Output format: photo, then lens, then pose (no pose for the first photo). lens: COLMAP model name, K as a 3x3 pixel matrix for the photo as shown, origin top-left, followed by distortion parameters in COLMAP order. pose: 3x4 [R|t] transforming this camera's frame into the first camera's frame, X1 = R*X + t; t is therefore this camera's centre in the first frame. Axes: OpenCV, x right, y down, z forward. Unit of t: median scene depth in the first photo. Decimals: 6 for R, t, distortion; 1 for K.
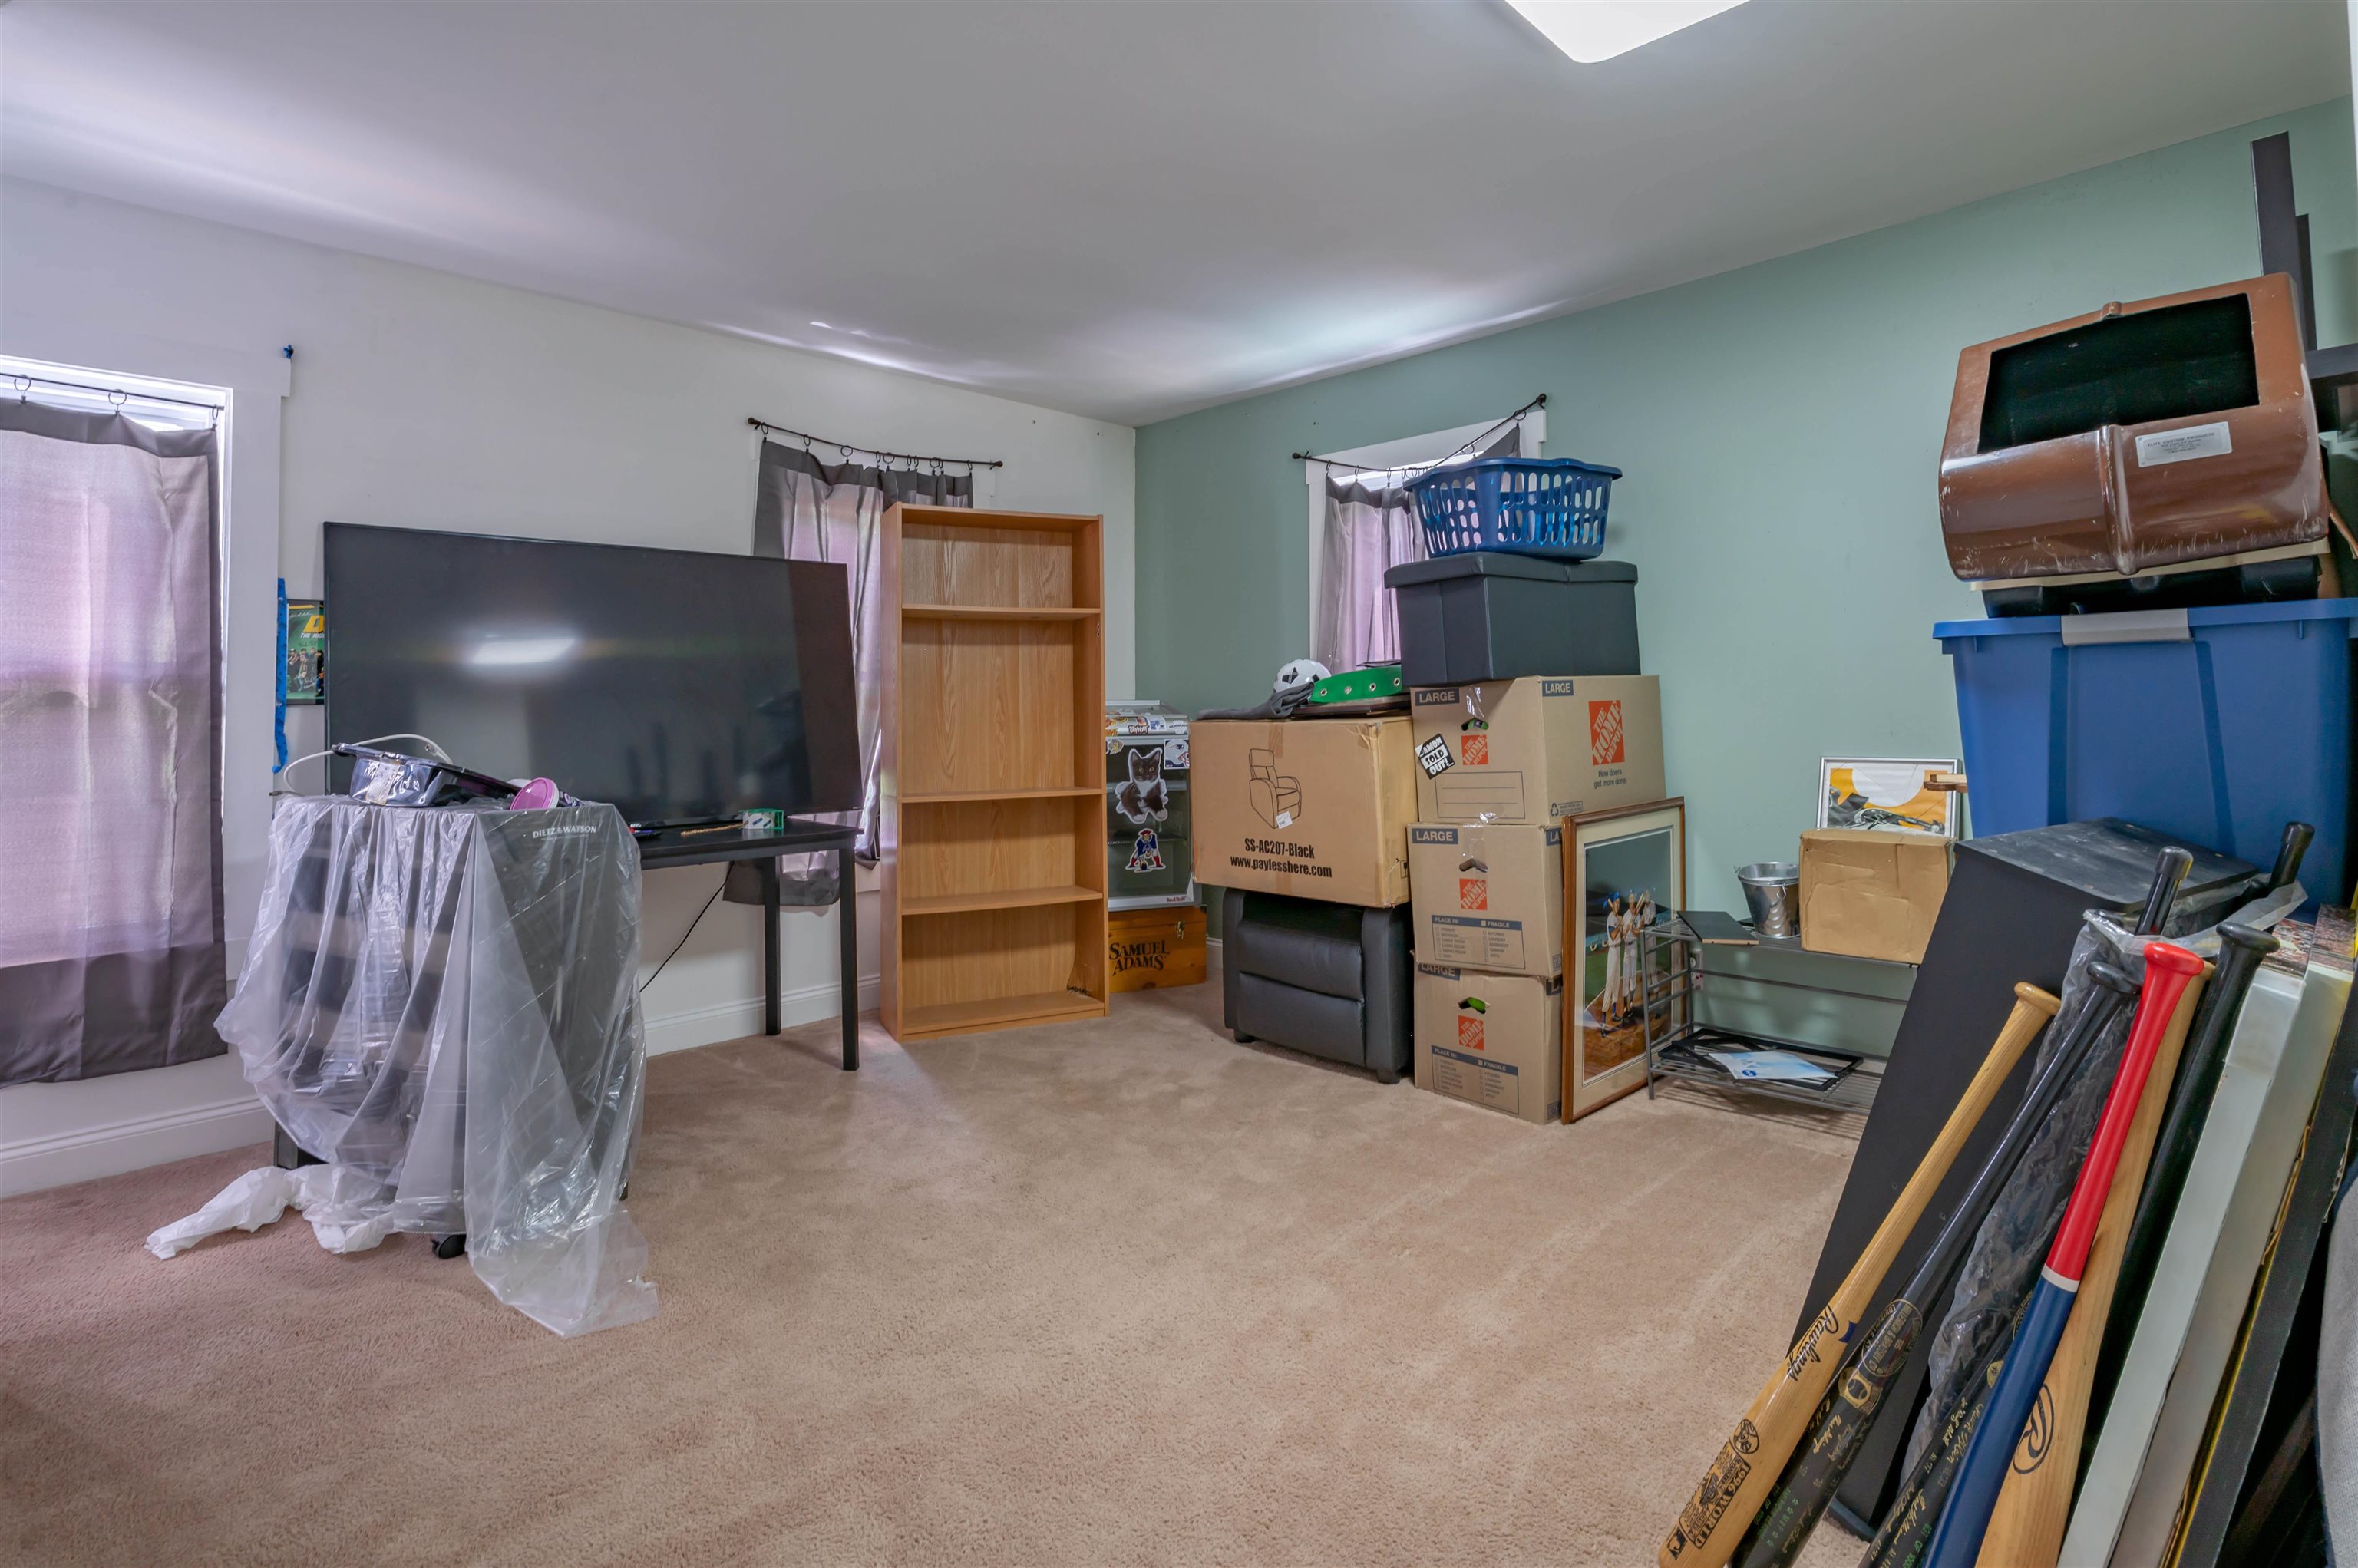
lens RADIAL K [[1130.0, 0, 1170.2], [0, 1130.0, 704.4], [0, 0, 1]] dist [-0.000057, -0.000258]
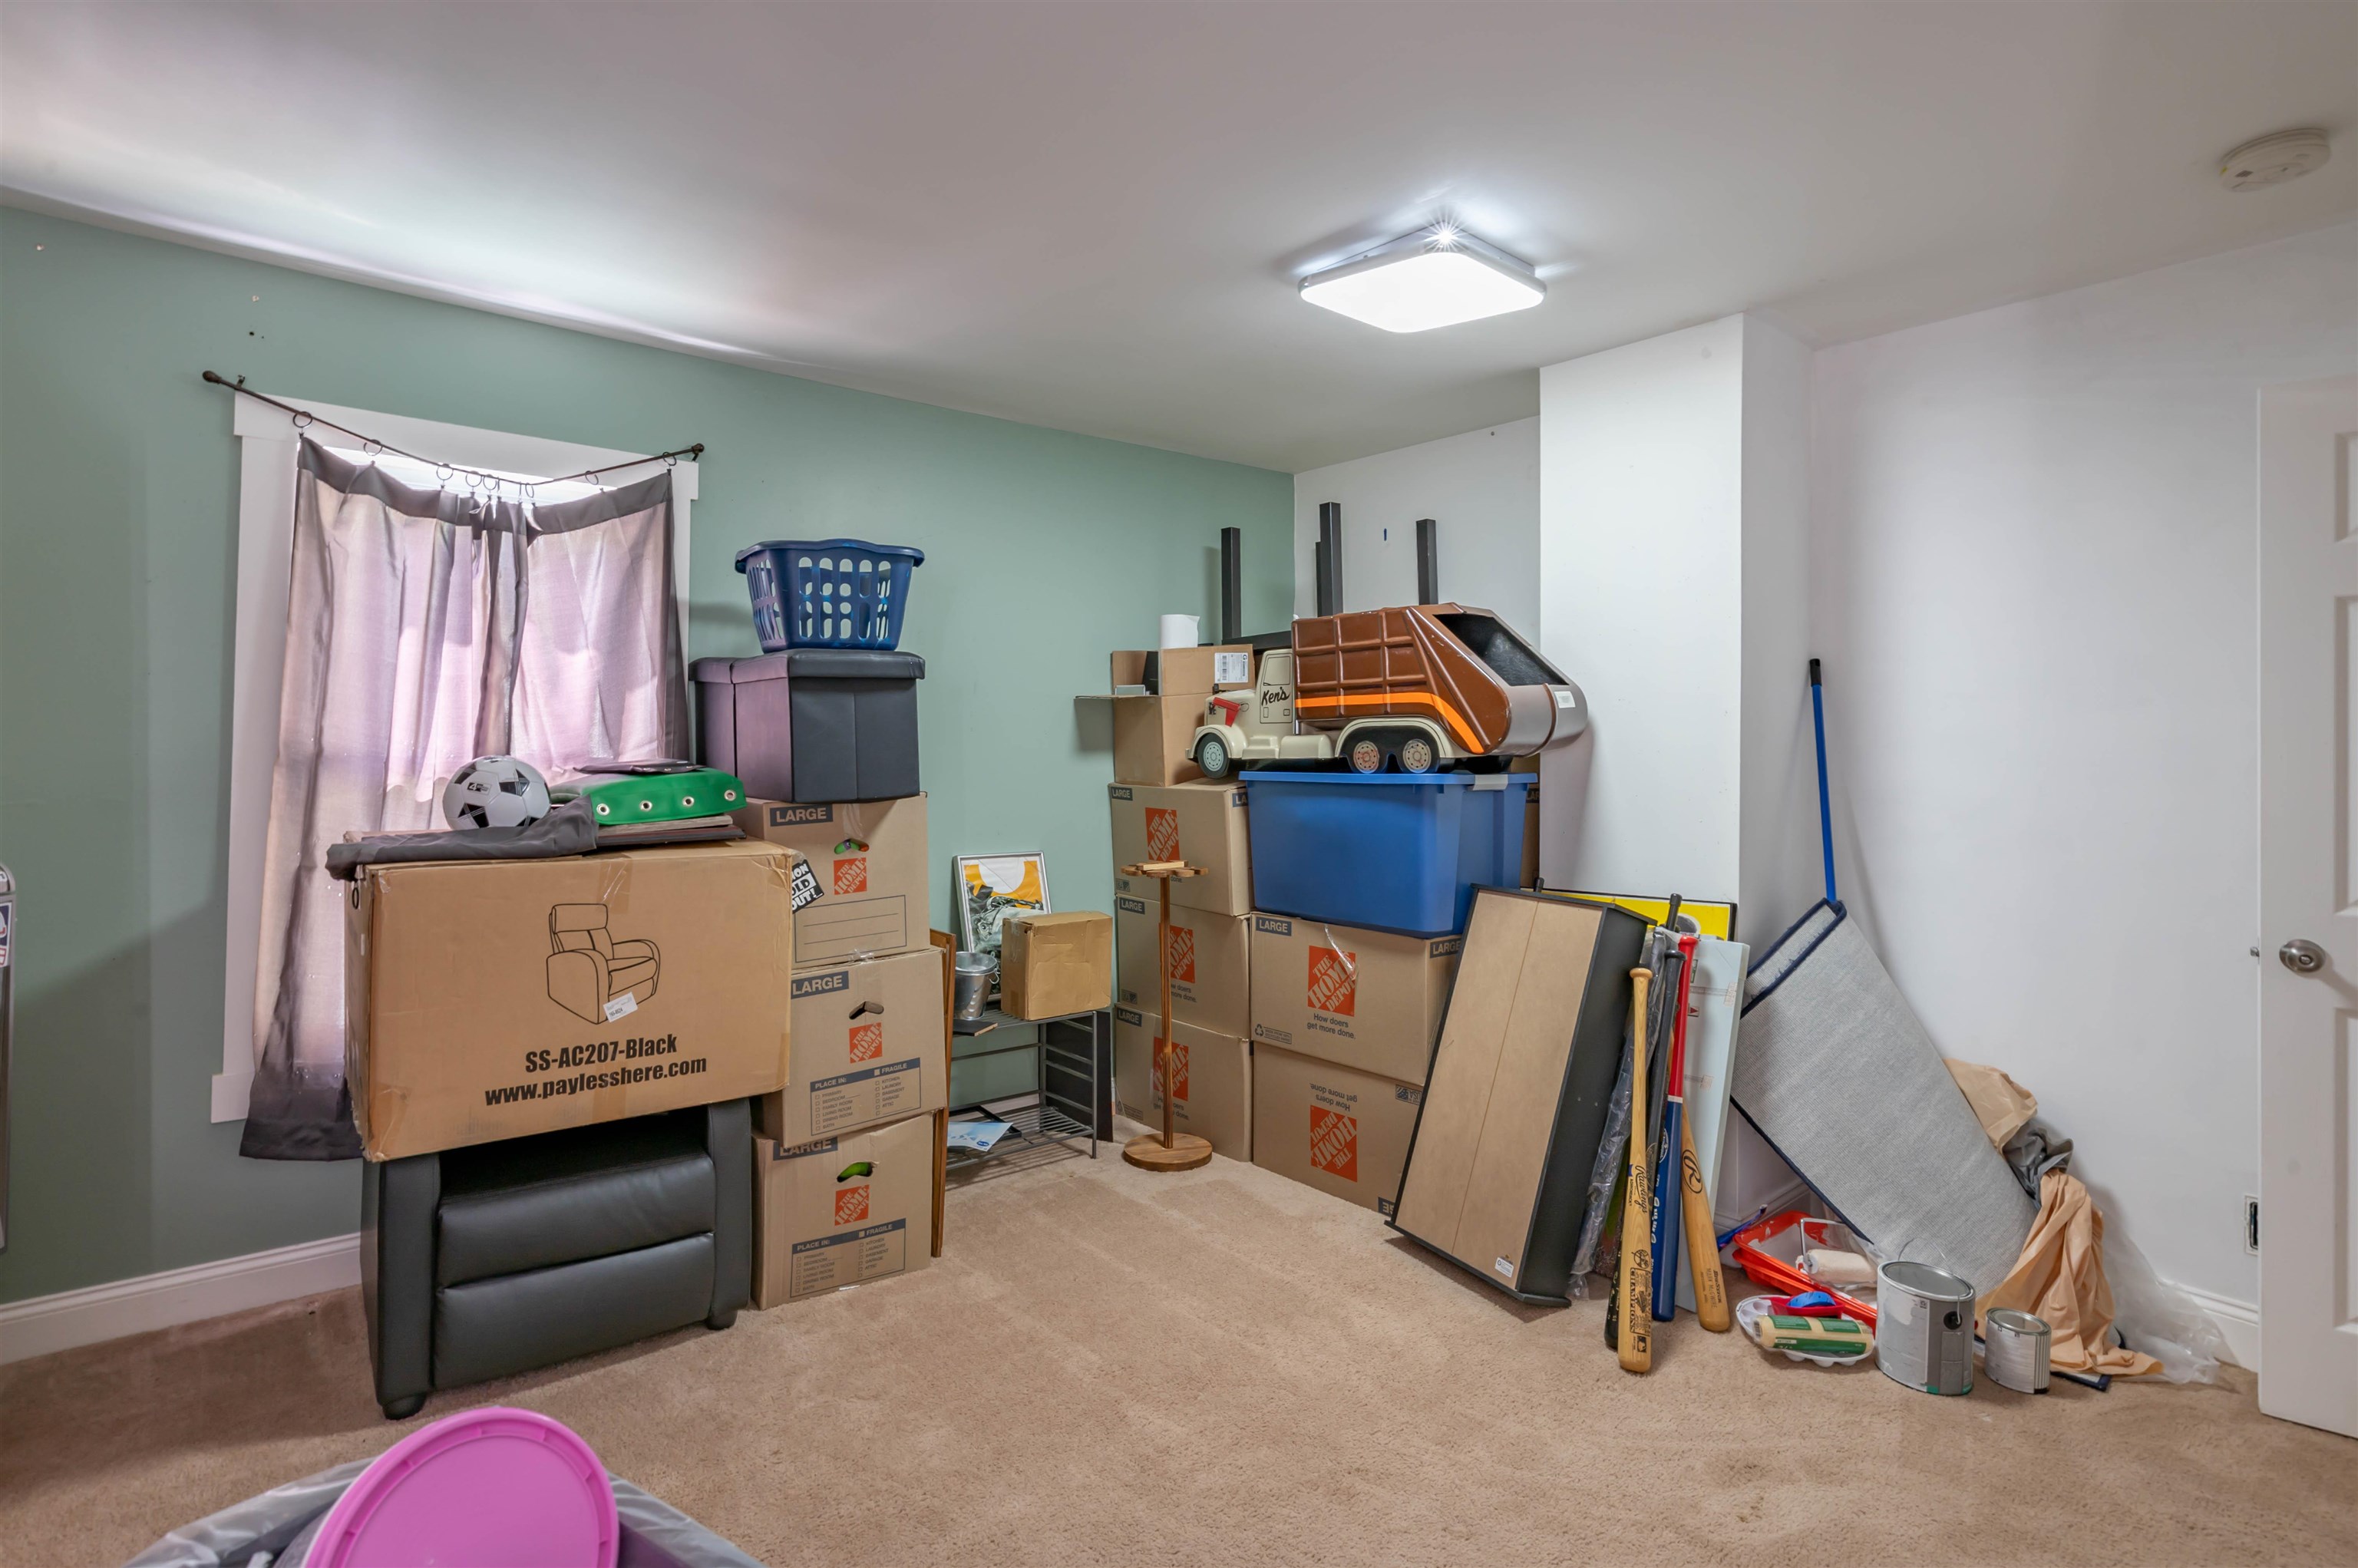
lens RADIAL K [[1206.3, 0, 1070.9], [0, 1206.3, 779.2], [0, 0, 1]] dist [0.015409, 0.000659]
pose [[0.128038, -0.006783, 0.991746, -0.607624], [-0.010771, 0.999908, 0.008230, -0.041956], [-0.991711, -0.011736, 0.127954, 0.702367]]
